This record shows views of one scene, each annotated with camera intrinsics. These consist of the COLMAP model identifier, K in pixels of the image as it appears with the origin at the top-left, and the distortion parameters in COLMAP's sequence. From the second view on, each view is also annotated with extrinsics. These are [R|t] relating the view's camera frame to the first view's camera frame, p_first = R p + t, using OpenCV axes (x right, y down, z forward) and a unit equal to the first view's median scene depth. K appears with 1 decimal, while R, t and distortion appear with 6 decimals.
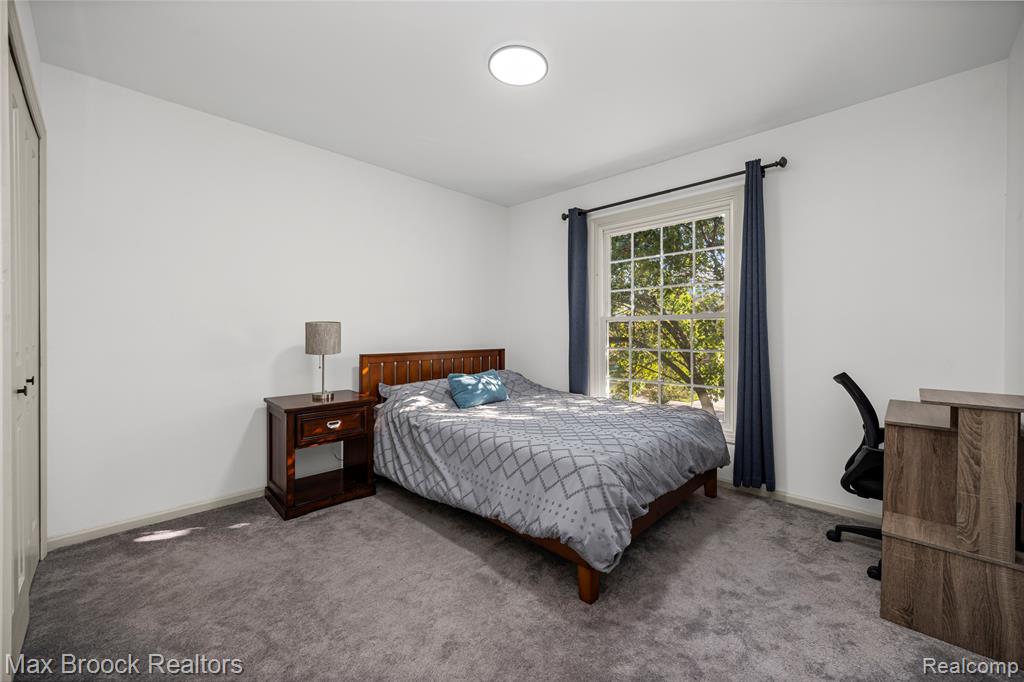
lens RADIAL K [[399.1, 0, 511.1], [0, 399.1, 337.5], [0, 0, 1]] dist [-0.002544, -0.000208]
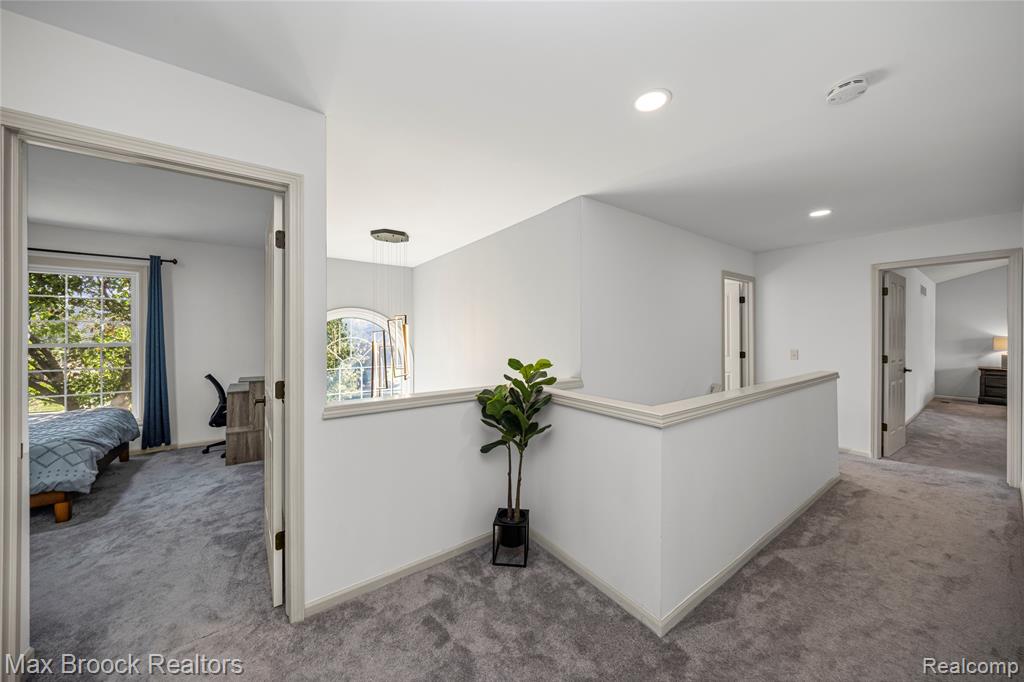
lens RADIAL K [[361.3, 0, 511.6], [0, 361.3, 335.3], [0, 0, 1]] dist [0.000719, 0.000012]
pose [[0.166808, 0.002567, 0.985986, -0.819474], [0.008370, 0.999957, -0.004020, -0.099765], [-0.985954, 0.008923, 0.166779, -0.936741]]
